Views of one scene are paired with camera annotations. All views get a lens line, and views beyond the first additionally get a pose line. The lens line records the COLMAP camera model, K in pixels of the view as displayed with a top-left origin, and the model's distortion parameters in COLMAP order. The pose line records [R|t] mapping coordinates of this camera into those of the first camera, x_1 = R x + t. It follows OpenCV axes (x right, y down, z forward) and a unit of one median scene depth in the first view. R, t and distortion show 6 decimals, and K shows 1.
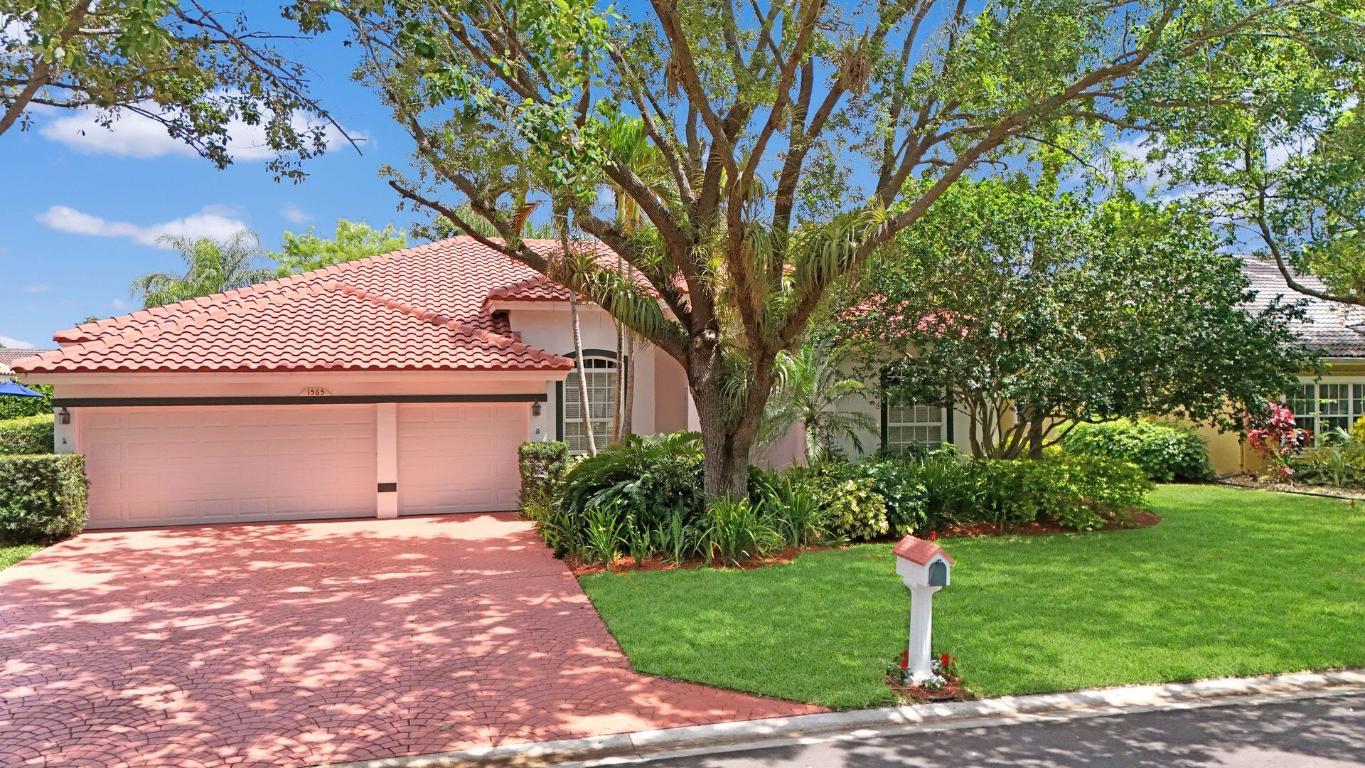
lens RADIAL K [[1072.5, 0, 682.5], [0, 1072.5, 384.0], [0, 0, 1]] dist [0.050602, -0.000446]
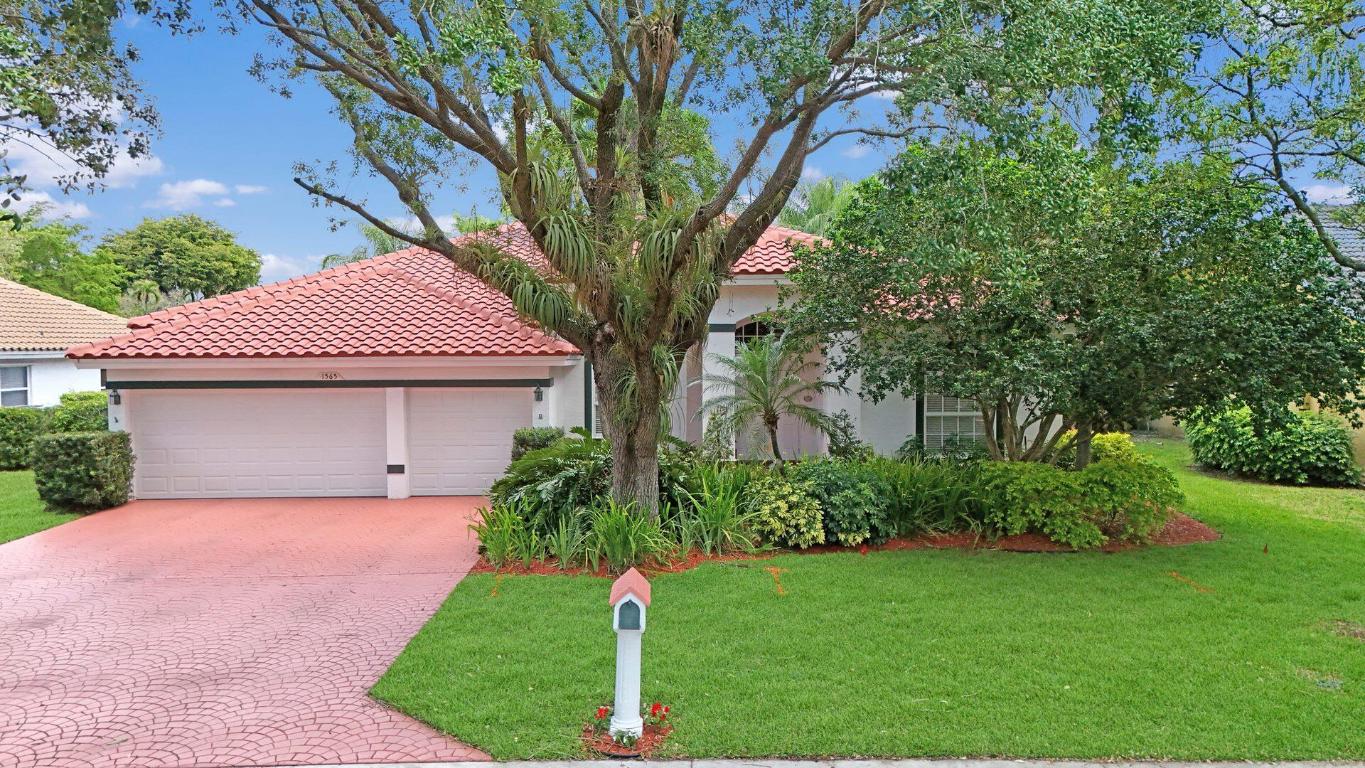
lens RADIAL K [[1072.5, 0, 682.5], [0, 1072.5, 384.0], [0, 0, 1]] dist [0.050602, -0.000446]
pose [[0.966955, 0.011050, -0.254707, 0.288134], [-0.001261, 0.999255, 0.038563, -0.029103], [0.254944, -0.036967, 0.966249, 0.087010]]
